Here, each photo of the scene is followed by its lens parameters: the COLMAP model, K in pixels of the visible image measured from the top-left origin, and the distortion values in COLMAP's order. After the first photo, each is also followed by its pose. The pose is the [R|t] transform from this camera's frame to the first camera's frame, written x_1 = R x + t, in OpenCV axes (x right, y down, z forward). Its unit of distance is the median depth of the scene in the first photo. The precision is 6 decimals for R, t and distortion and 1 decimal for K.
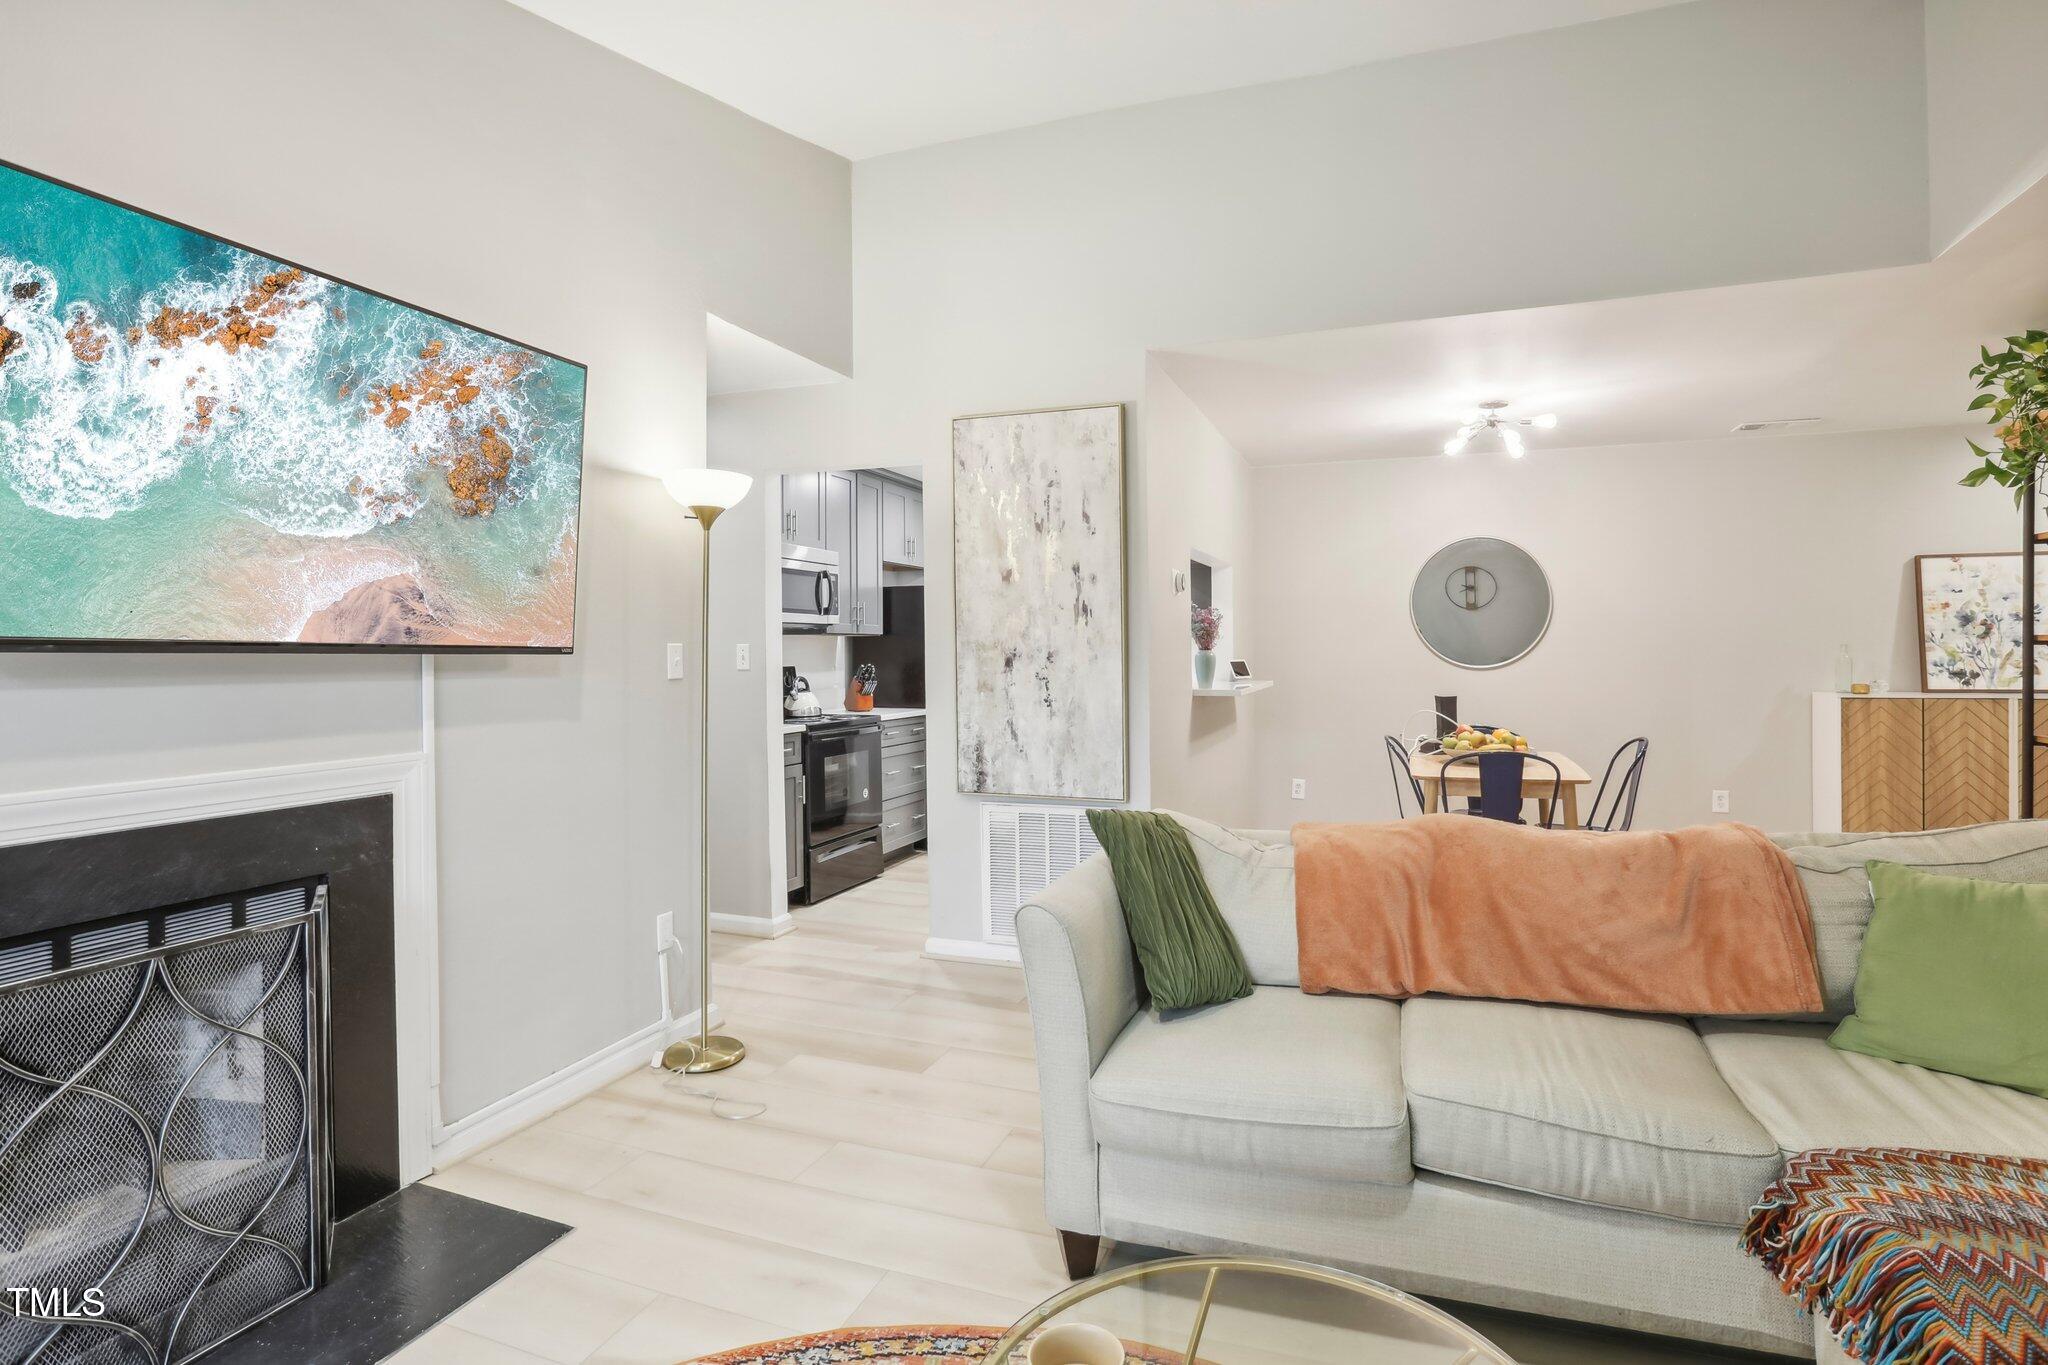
lens RADIAL K [[1040.1, 0, 992.4], [0, 1040.1, 686.0], [0, 0, 1]] dist [-0.049944, 0.023537]
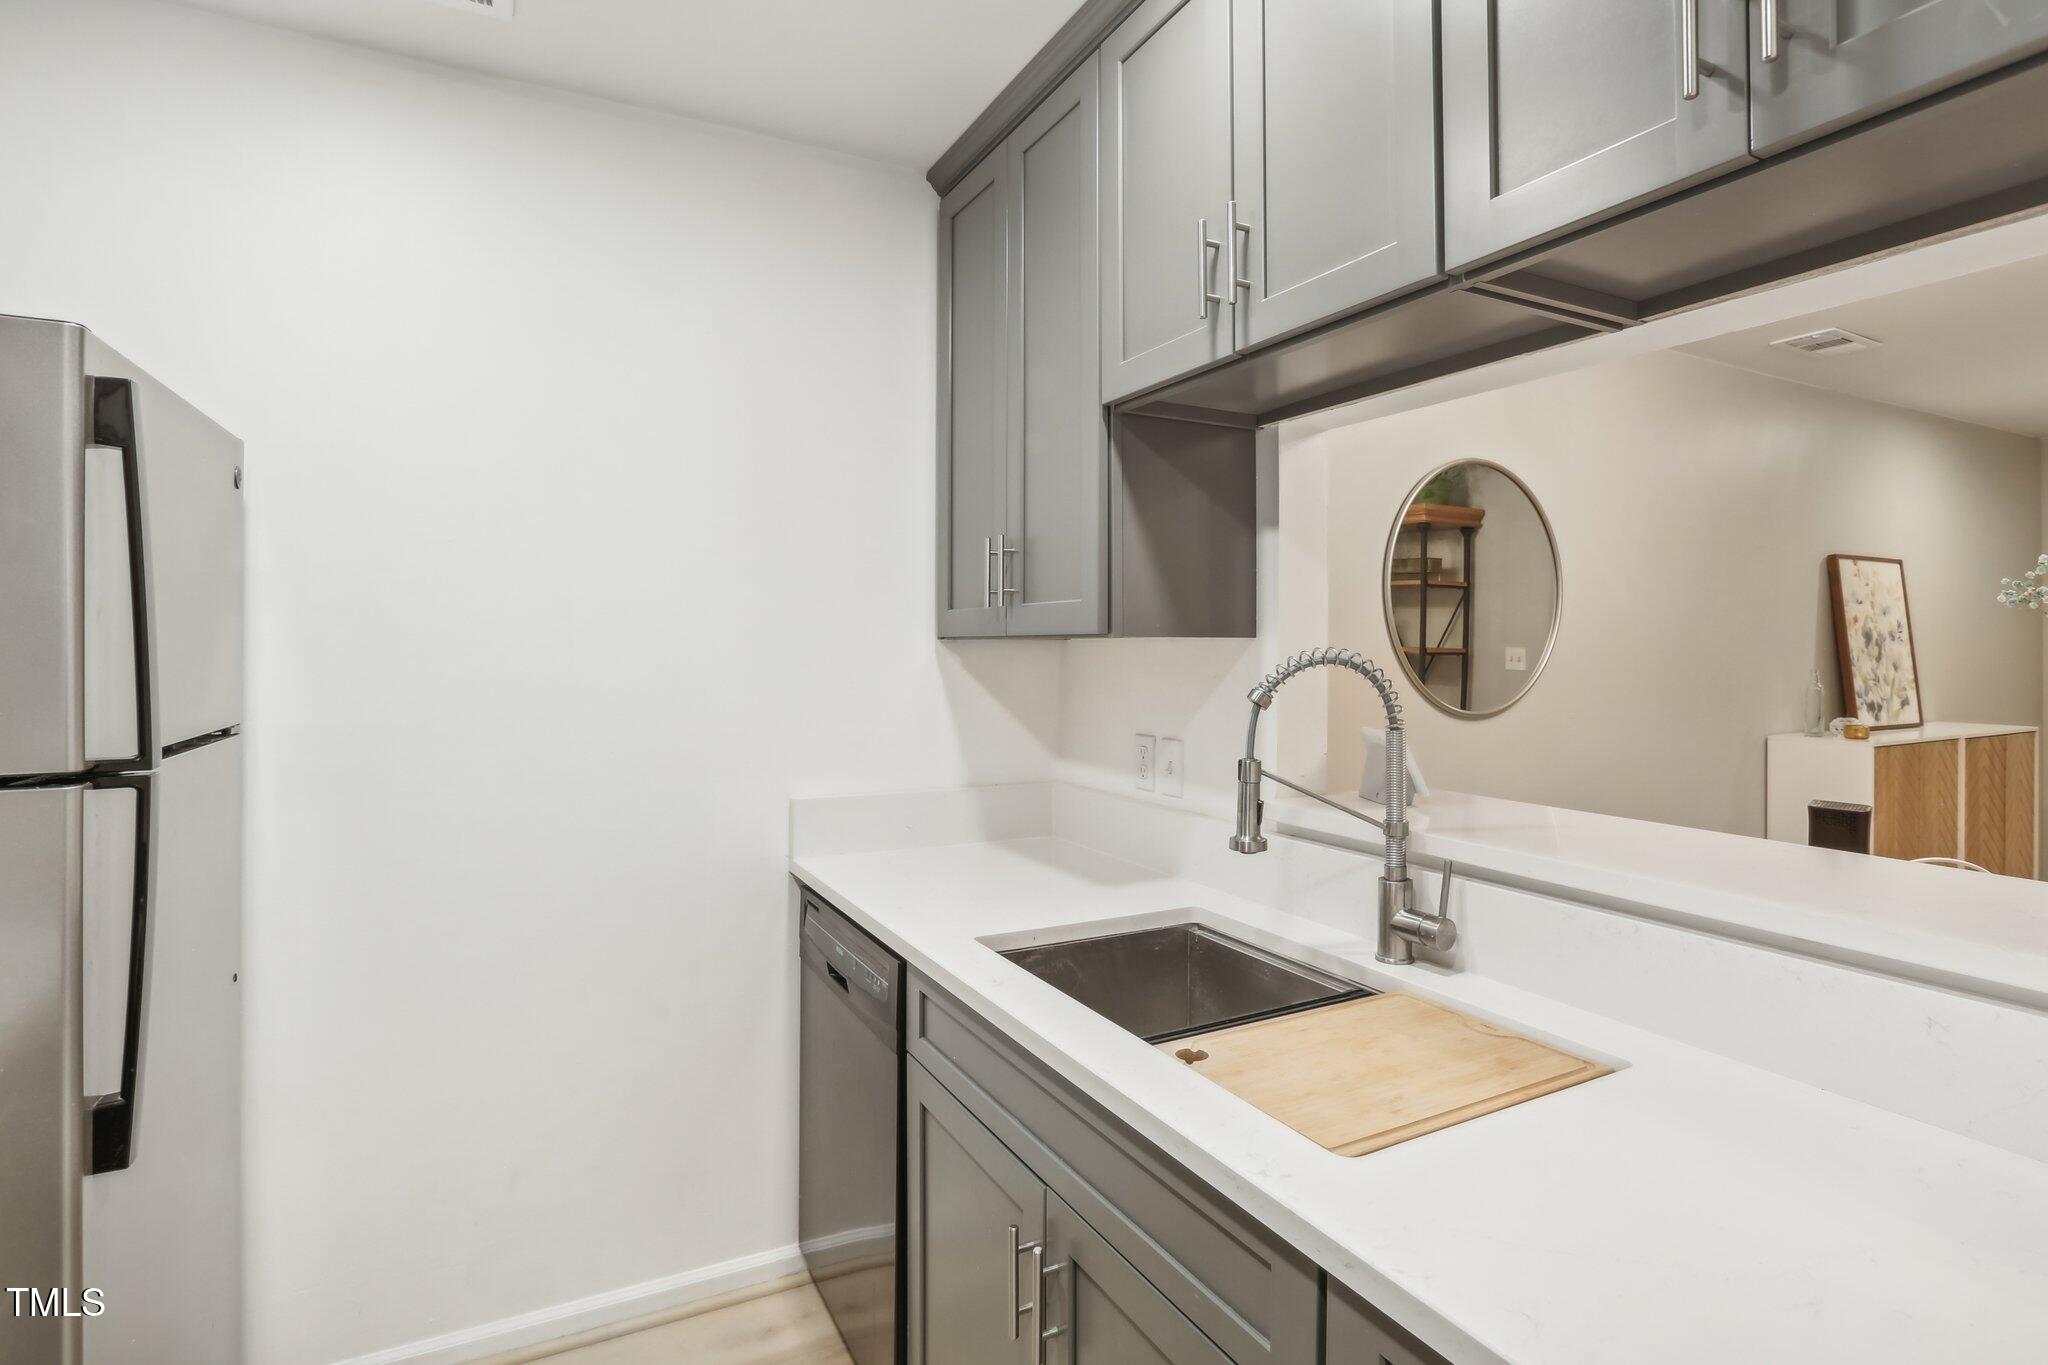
lens RADIAL K [[1040.1, 0, 1038.9], [0, 1040.1, 641.8], [0, 0, 1]] dist [-0.049944, 0.023537]
pose [[0.642825, 0.014109, 0.765883, -0.069284], [0.023138, 0.999017, -0.037823, -0.047626], [-0.765664, 0.042035, 0.641866, 0.989410]]
